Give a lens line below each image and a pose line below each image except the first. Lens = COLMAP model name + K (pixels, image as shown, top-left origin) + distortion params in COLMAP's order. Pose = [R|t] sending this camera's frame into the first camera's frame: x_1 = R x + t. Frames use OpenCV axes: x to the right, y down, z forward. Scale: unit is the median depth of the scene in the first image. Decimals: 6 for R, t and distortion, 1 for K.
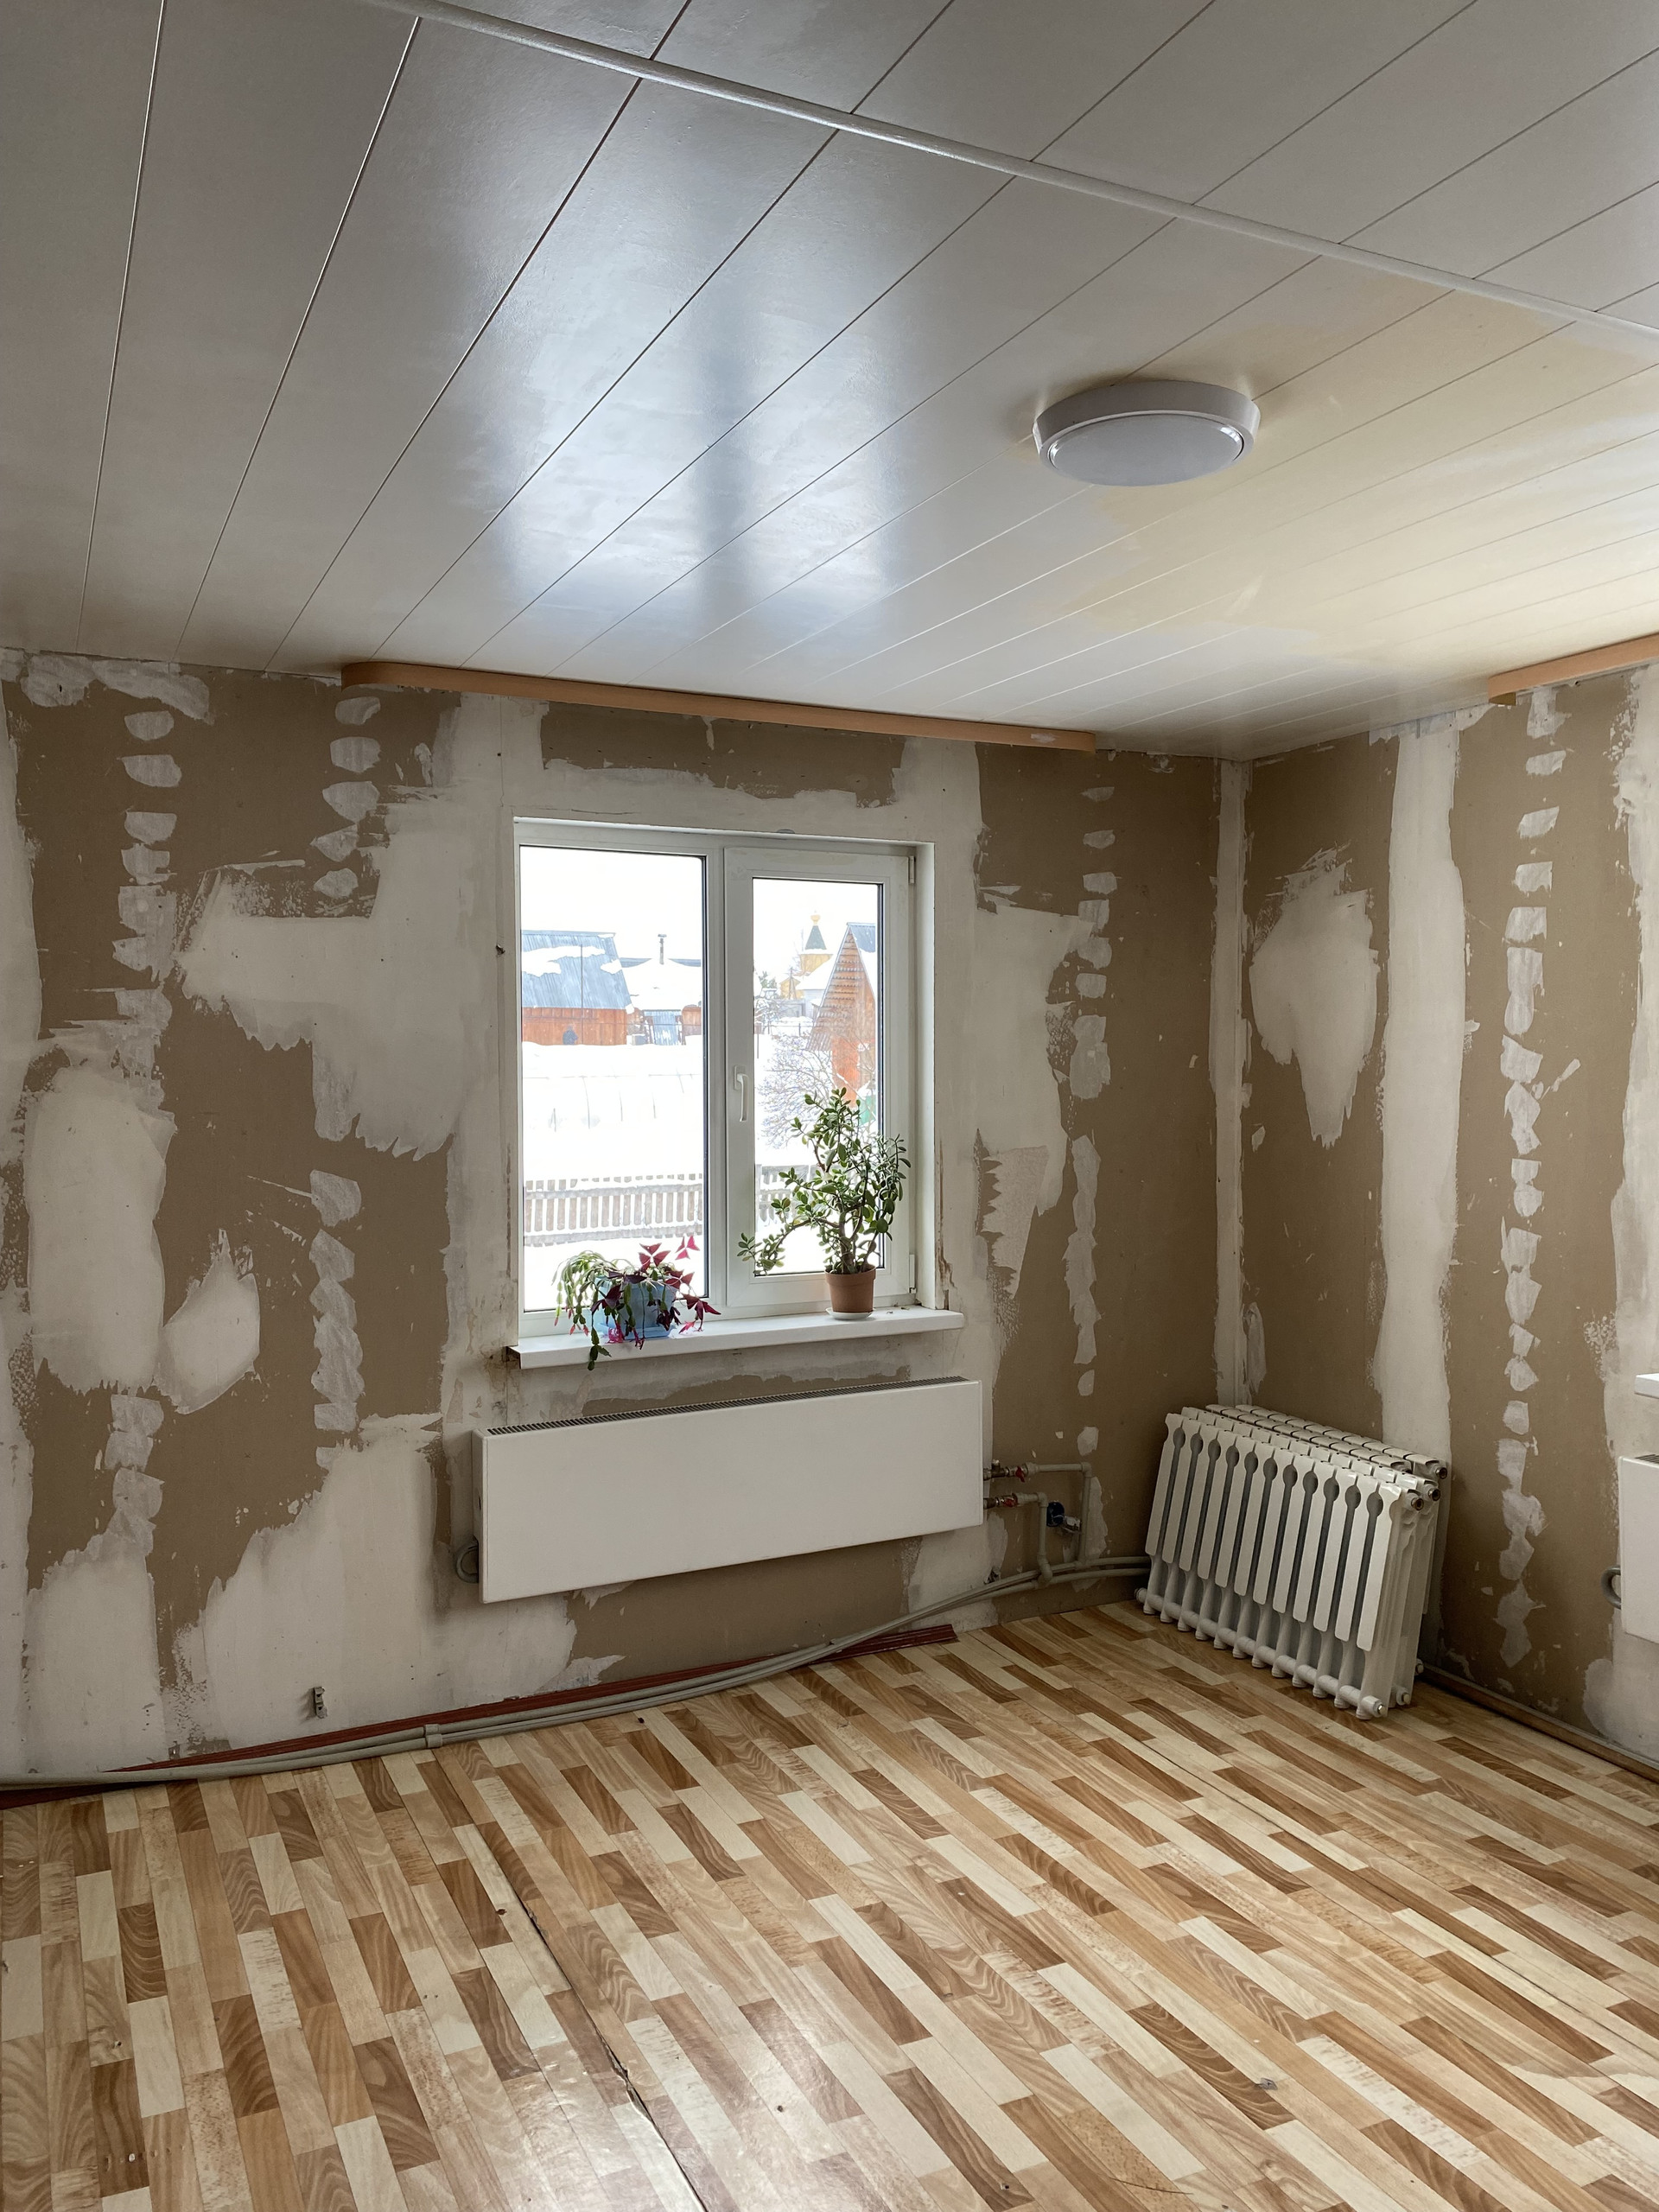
lens RADIAL K [[1674.8, 0, 830.6], [0, 1674.8, 1108.6], [0, 0, 1]] dist [0.002492, -0.008743]
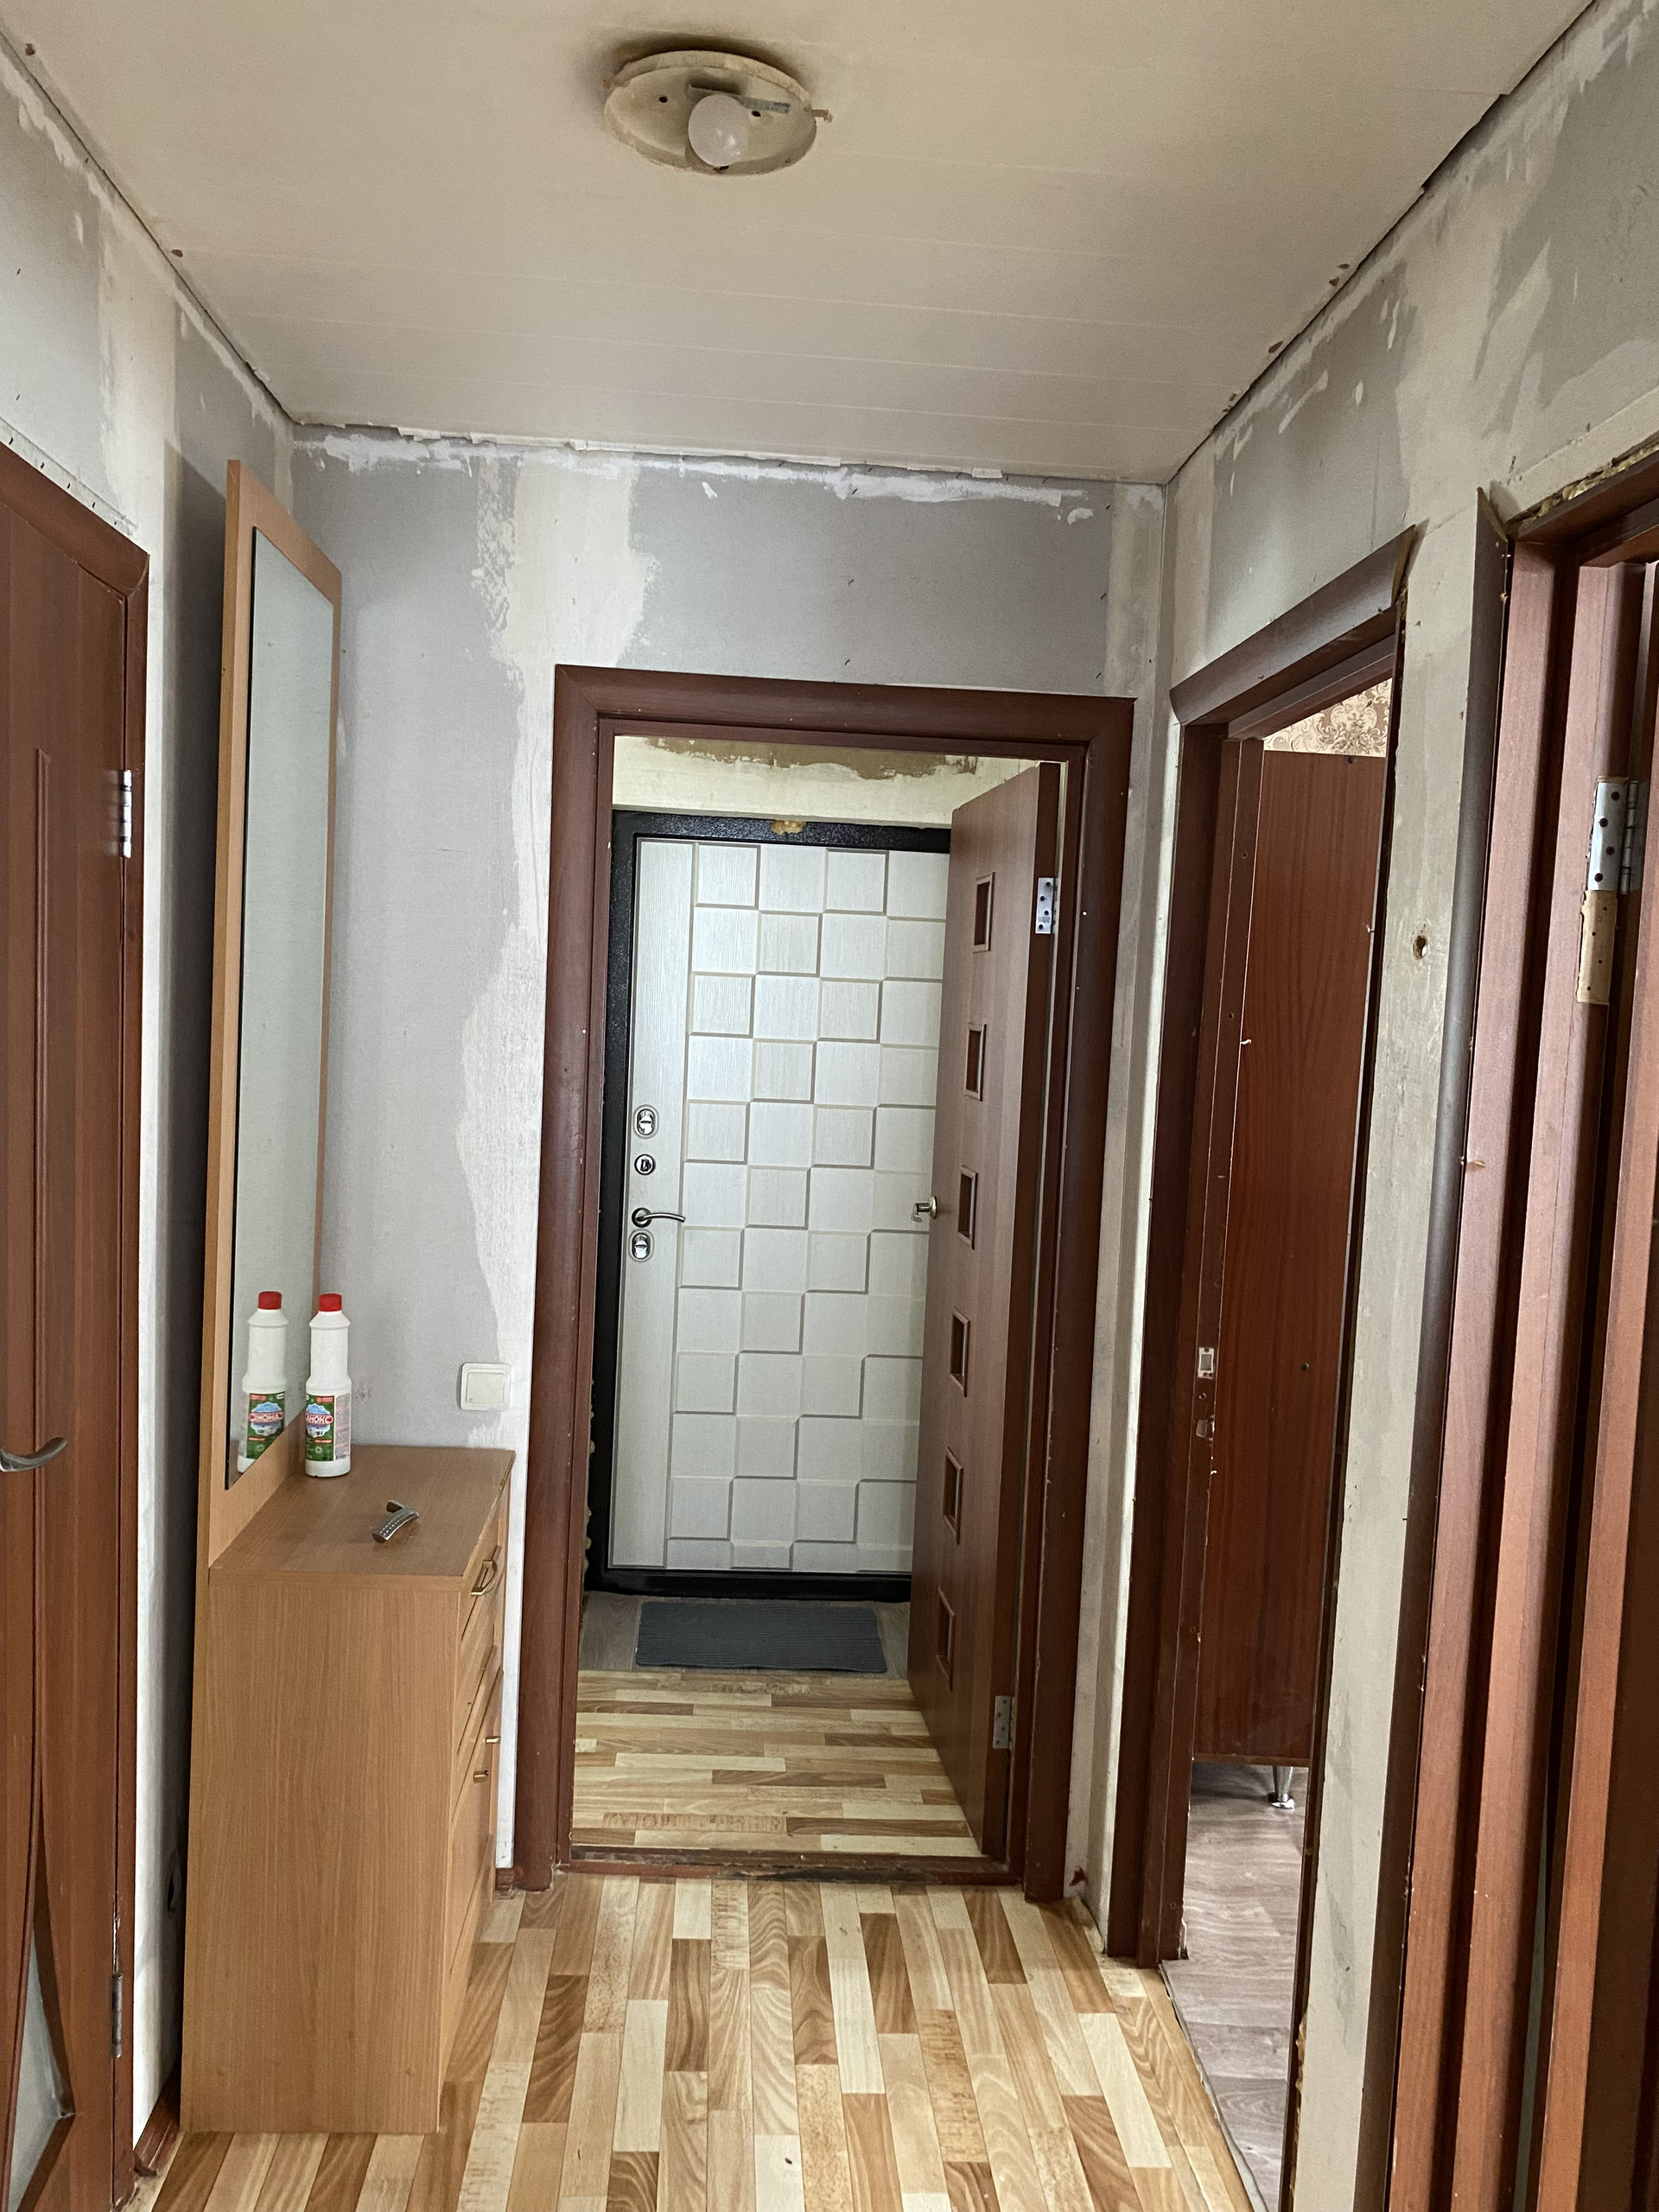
lens RADIAL K [[1674.8, 0, 830.2], [0, 1674.8, 1110.3], [0, 0, 1]] dist [0.002492, -0.008743]
pose [[-0.923291, -0.067170, 0.378182, -0.257839], [-0.034319, 0.995079, 0.092953, -0.044587], [-0.382565, 0.072844, -0.921053, 1.736028]]
